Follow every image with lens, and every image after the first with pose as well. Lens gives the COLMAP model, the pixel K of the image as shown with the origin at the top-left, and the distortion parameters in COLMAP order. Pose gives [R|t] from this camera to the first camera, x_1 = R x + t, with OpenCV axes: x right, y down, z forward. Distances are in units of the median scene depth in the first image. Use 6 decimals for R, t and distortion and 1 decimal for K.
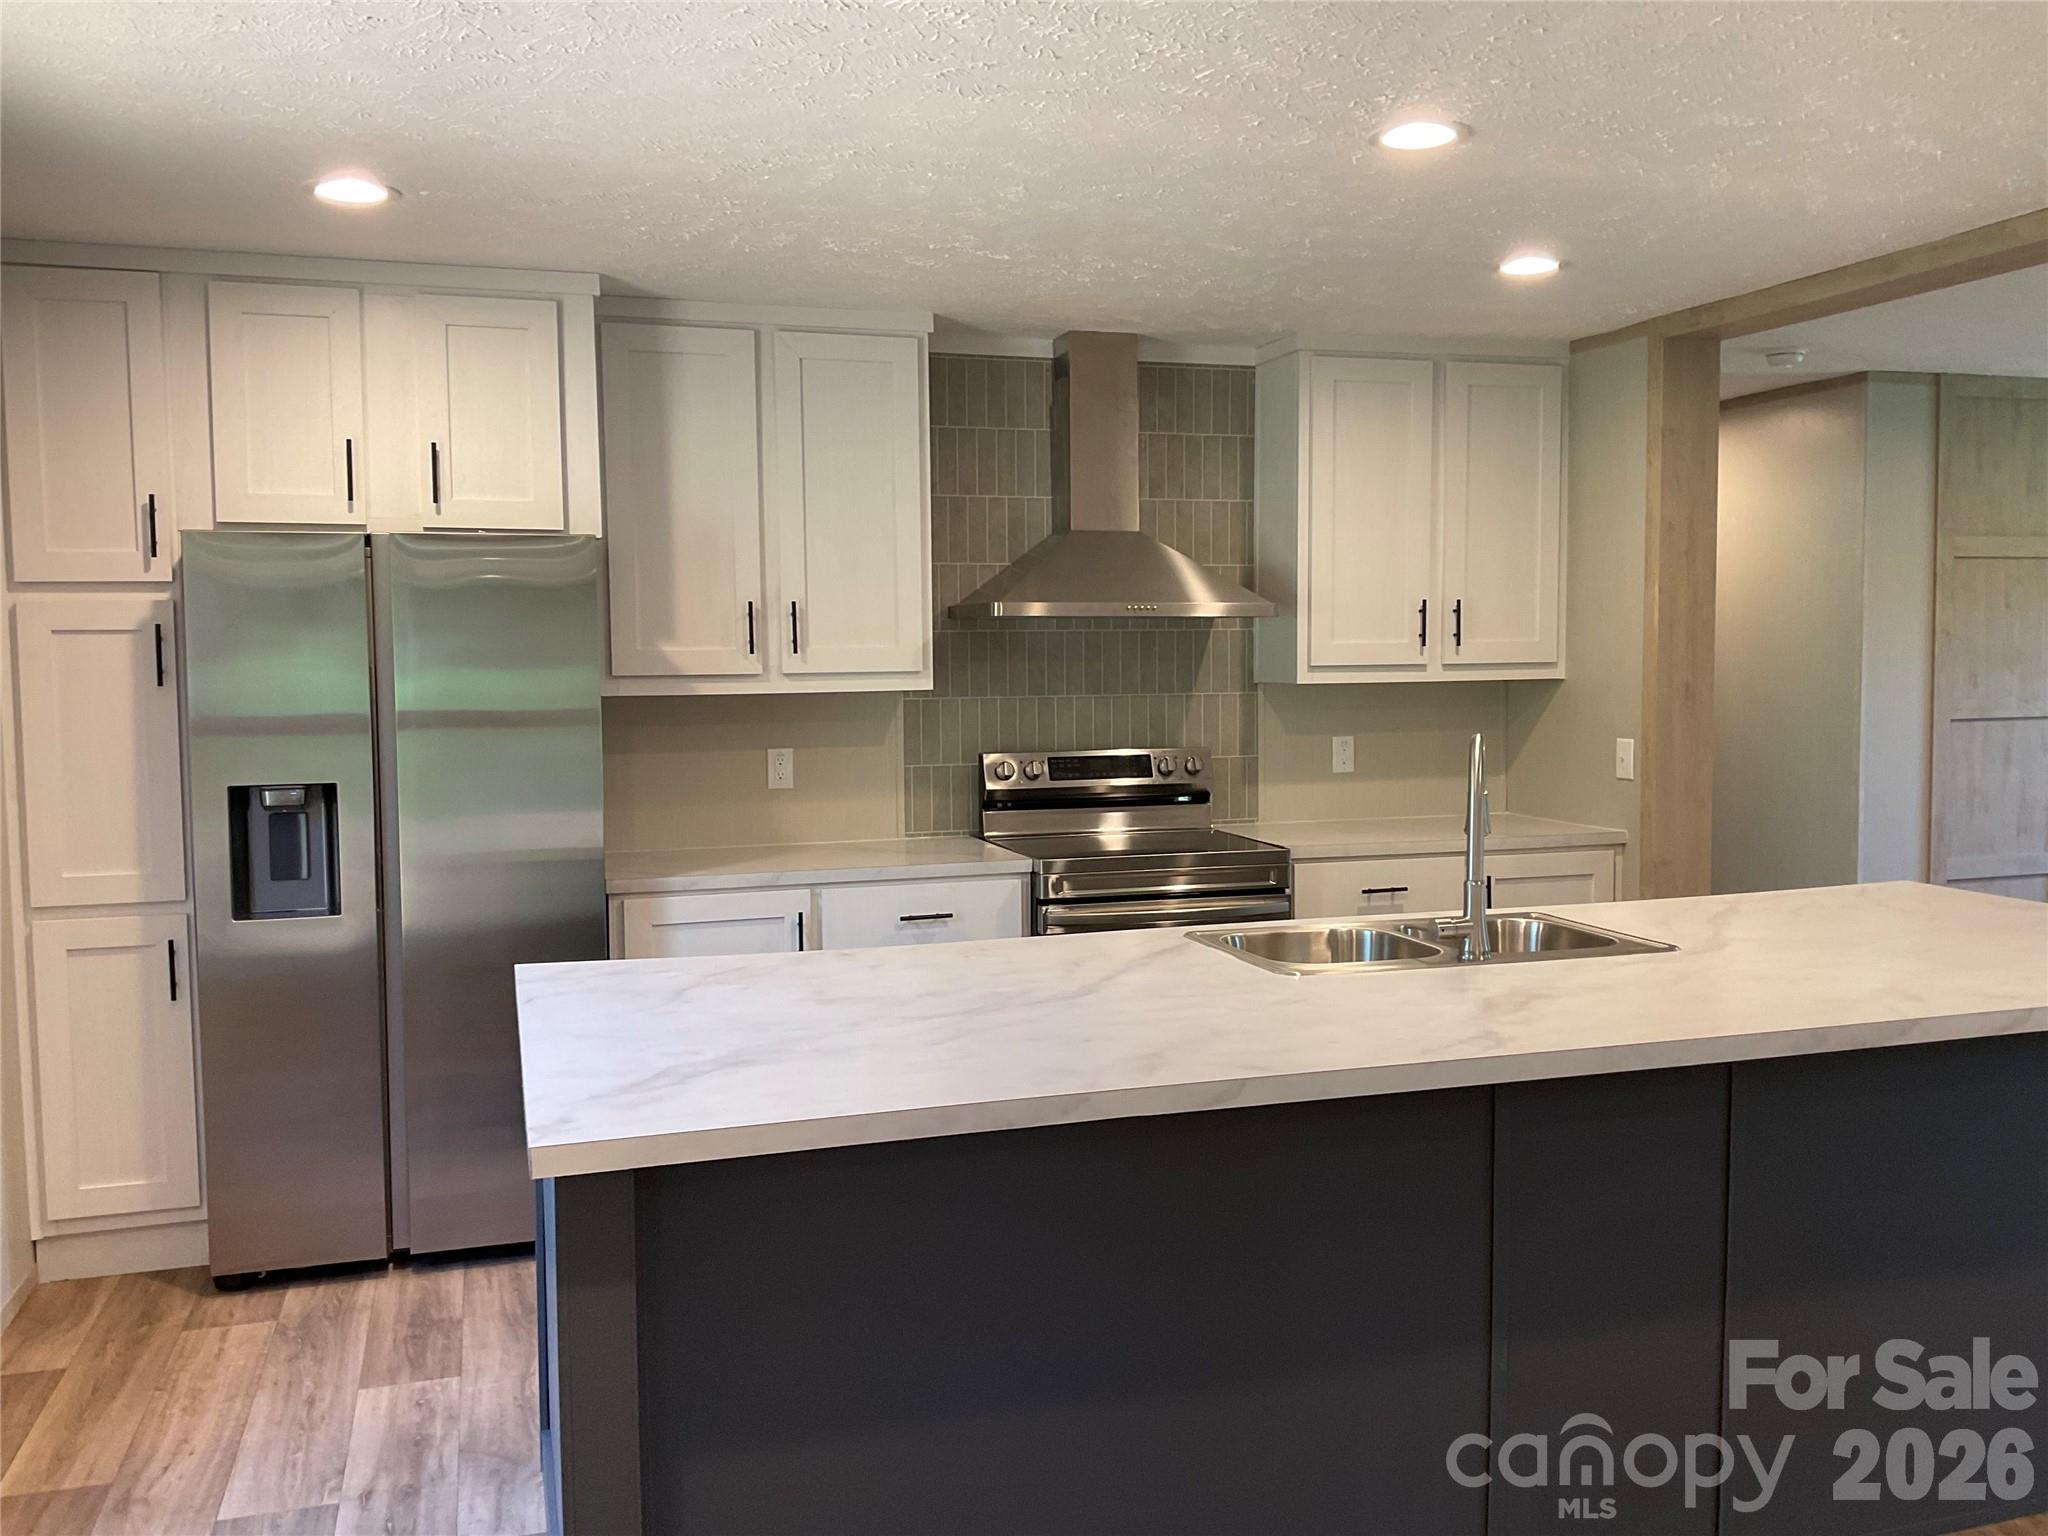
lens RADIAL K [[1685.3, 0, 1017.5], [0, 1685.3, 764.7], [0, 0, 1]] dist [0.107660, -0.222119]
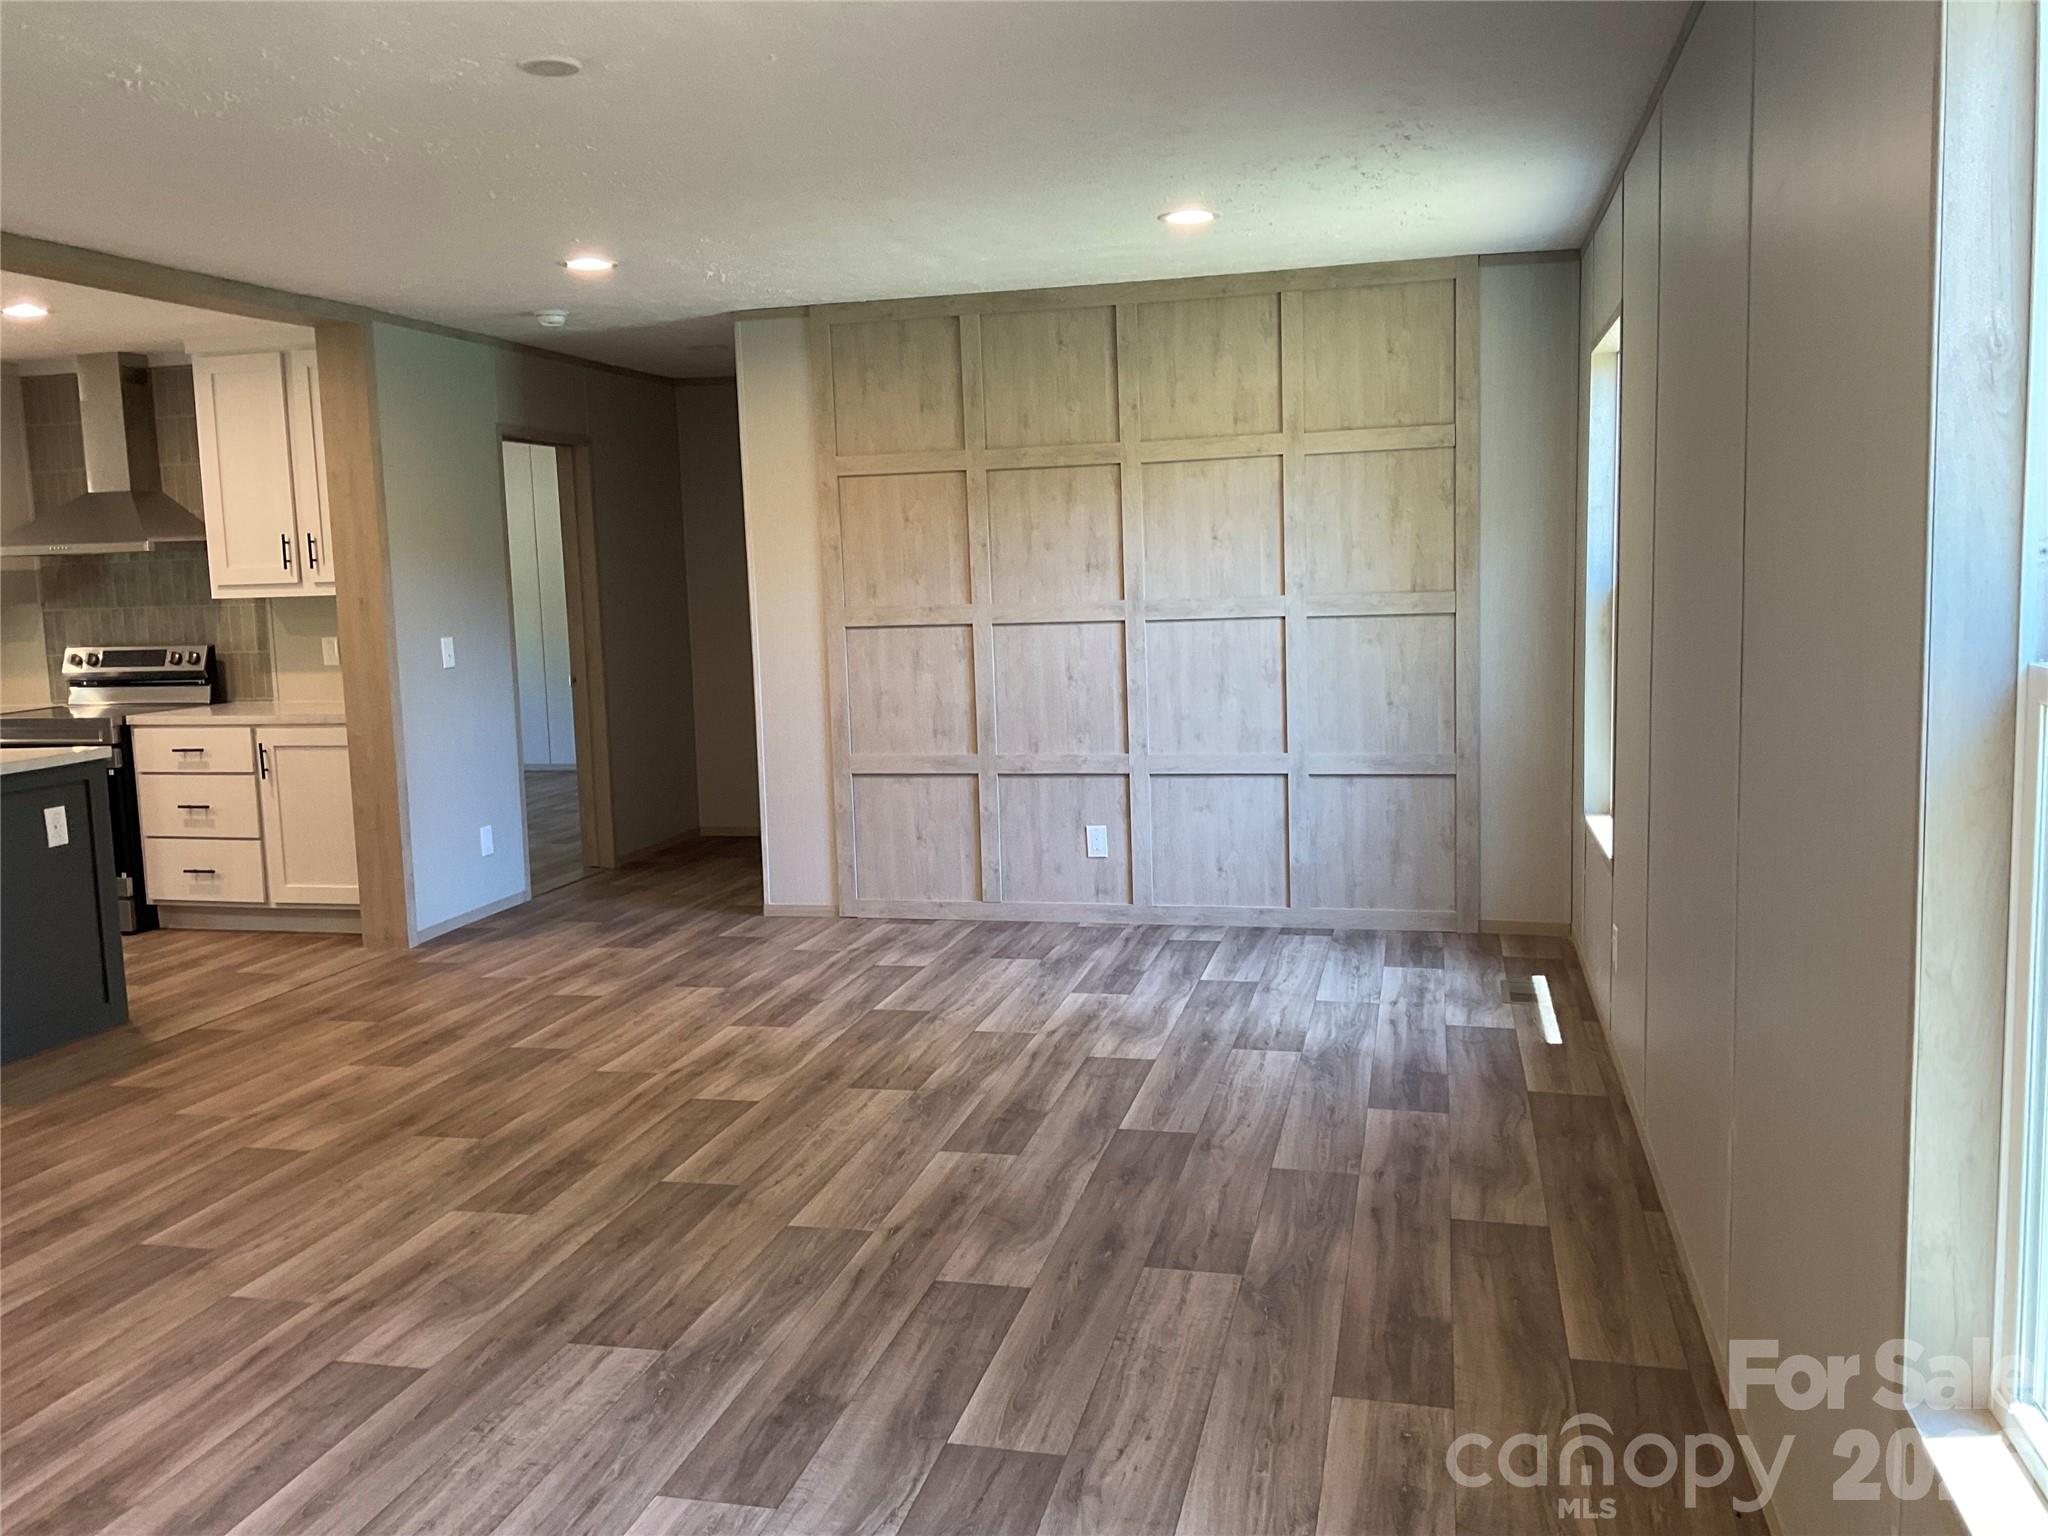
lens RADIAL K [[1685.3, 0, 1017.5], [0, 1685.3, 764.7], [0, 0, 1]] dist [0.107660, -0.222119]
pose [[0.849347, 0.051014, -0.525365, 1.210524], [-0.007589, 0.996396, 0.084483, -0.030968], [0.527781, -0.067769, 0.846673, 0.136954]]
